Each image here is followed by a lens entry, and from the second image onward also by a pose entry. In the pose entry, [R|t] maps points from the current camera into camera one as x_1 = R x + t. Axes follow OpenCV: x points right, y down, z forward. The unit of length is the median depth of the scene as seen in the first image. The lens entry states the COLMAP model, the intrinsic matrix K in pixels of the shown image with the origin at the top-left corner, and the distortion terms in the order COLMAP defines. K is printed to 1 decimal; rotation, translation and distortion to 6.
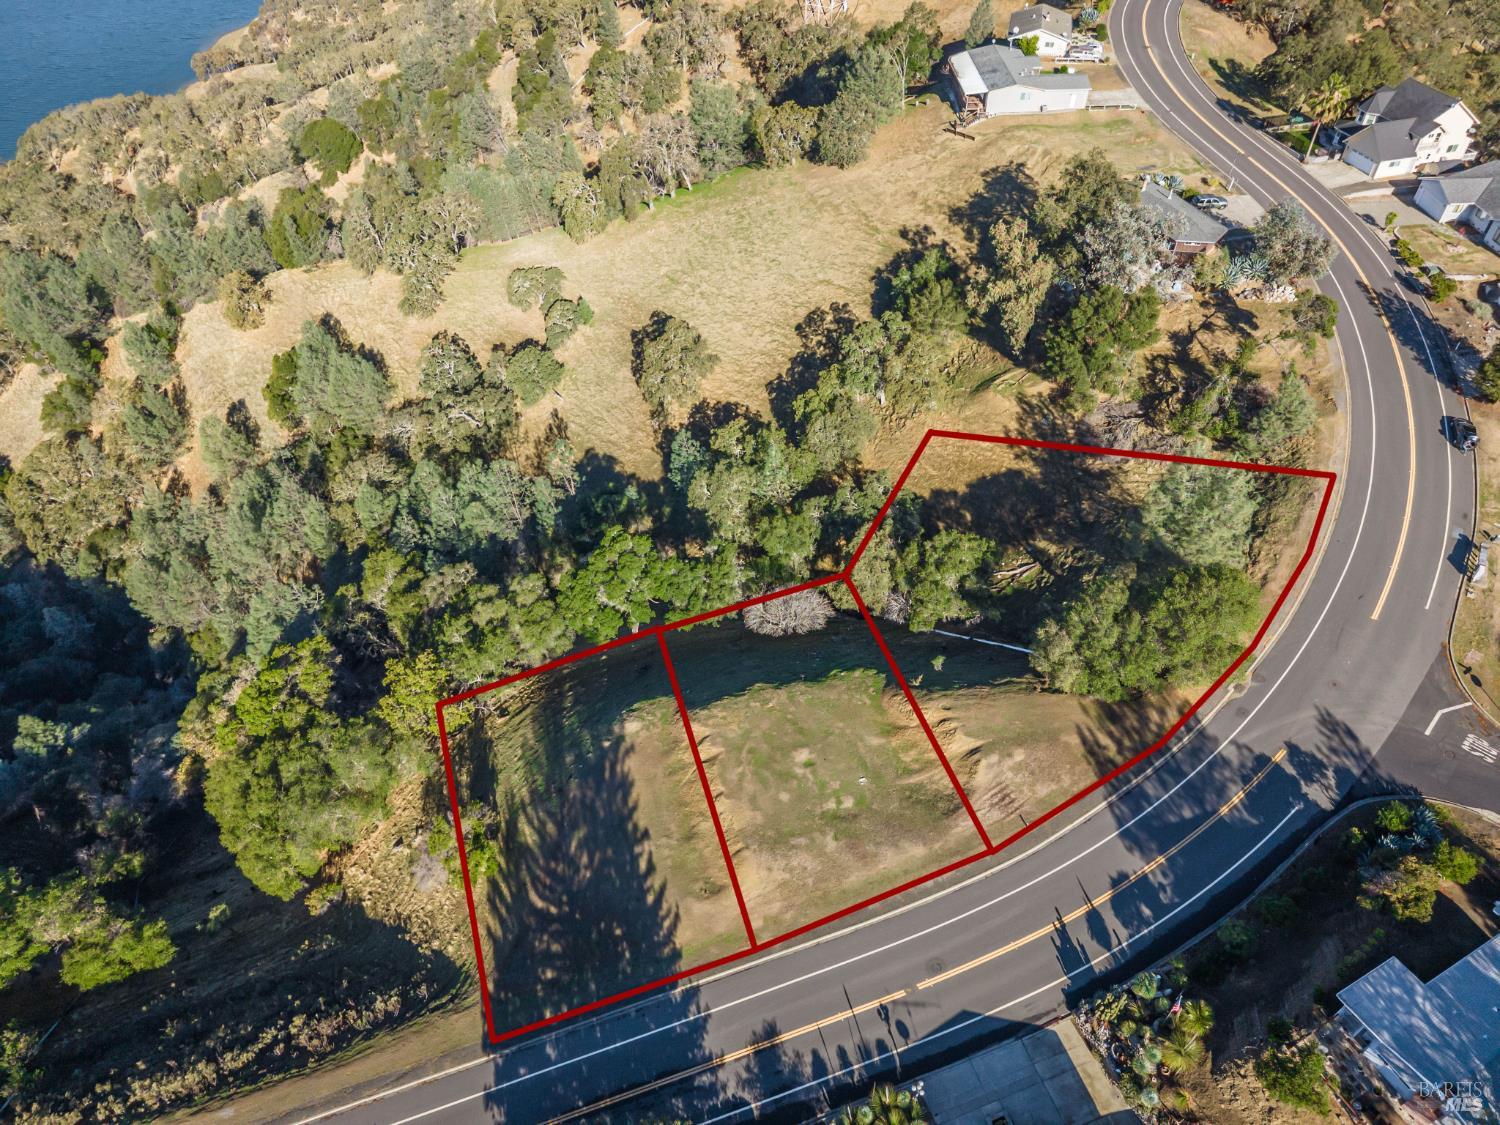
lens RADIAL K [[1011.5, 0, 739.2], [0, 1011.5, 587.7], [0, 0, 1]] dist [0.033083, -0.037999]
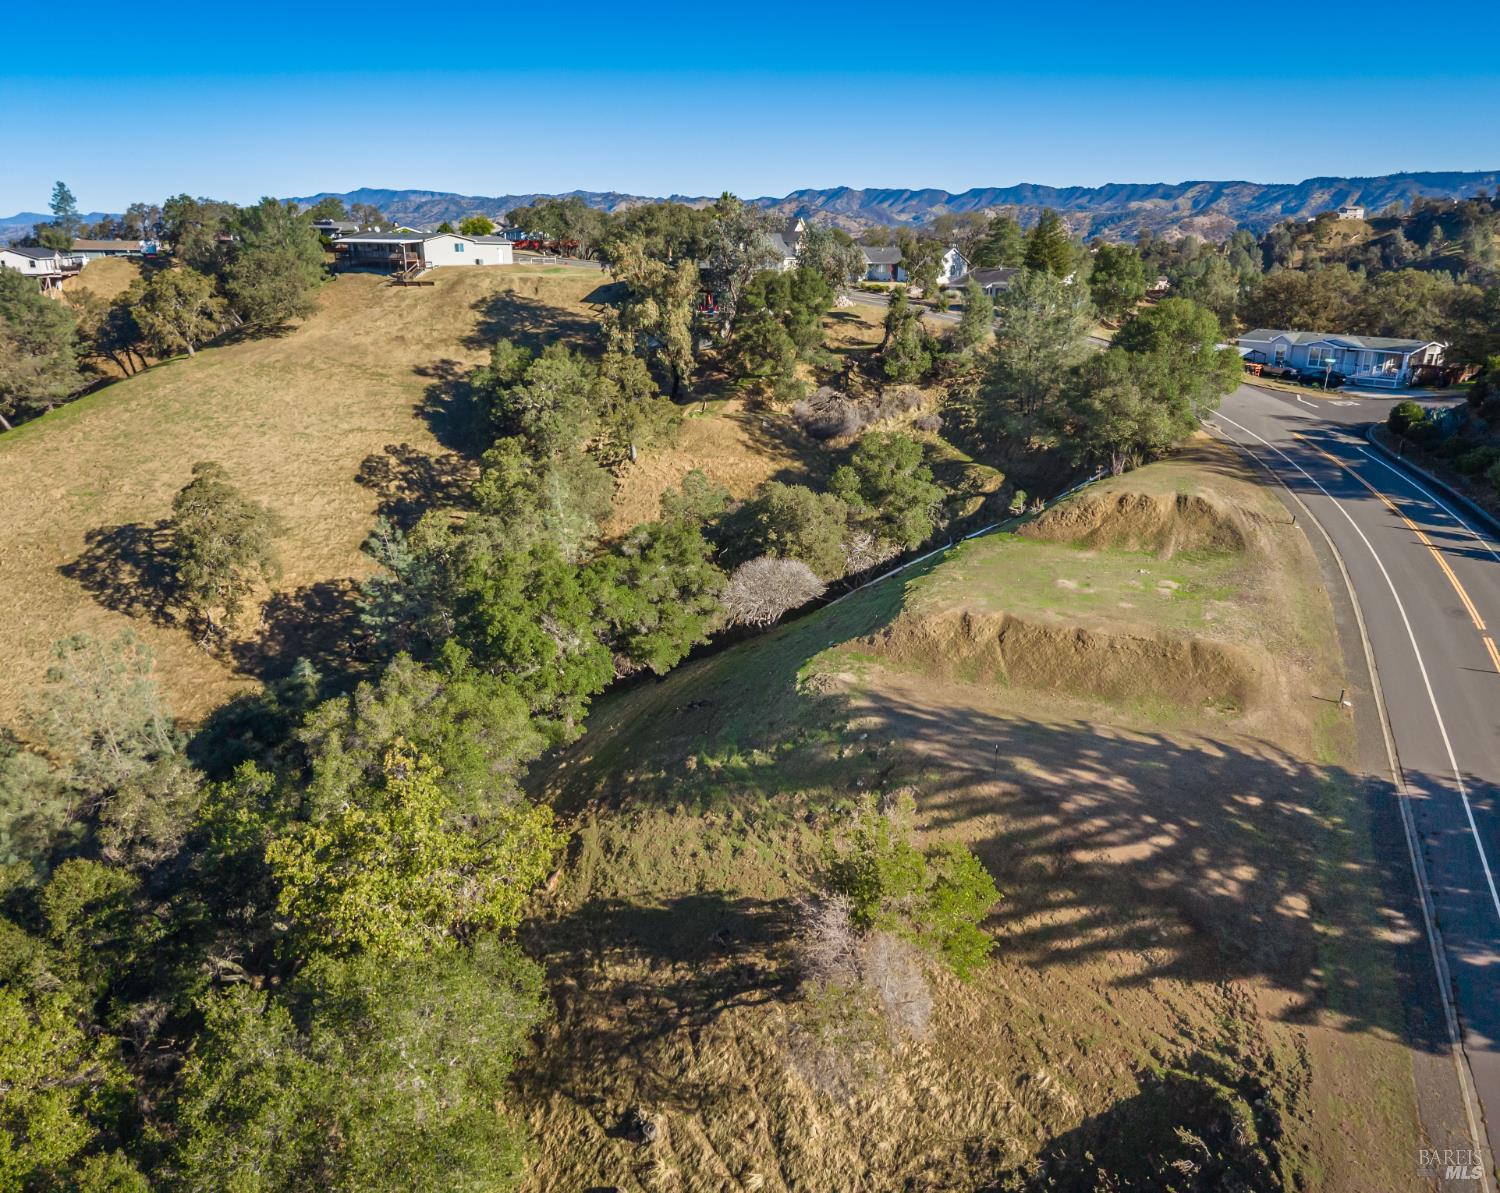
lens RADIAL K [[1096.5, 0, 789.2], [0, 1096.5, 583.9], [0, 0, 1]] dist [0.018838, -0.017278]
pose [[0.596460, -0.212031, 0.774130, -0.641799], [0.558271, 0.802556, -0.210326, 0.225679], [-0.576688, 0.557626, 0.597064, 0.706968]]
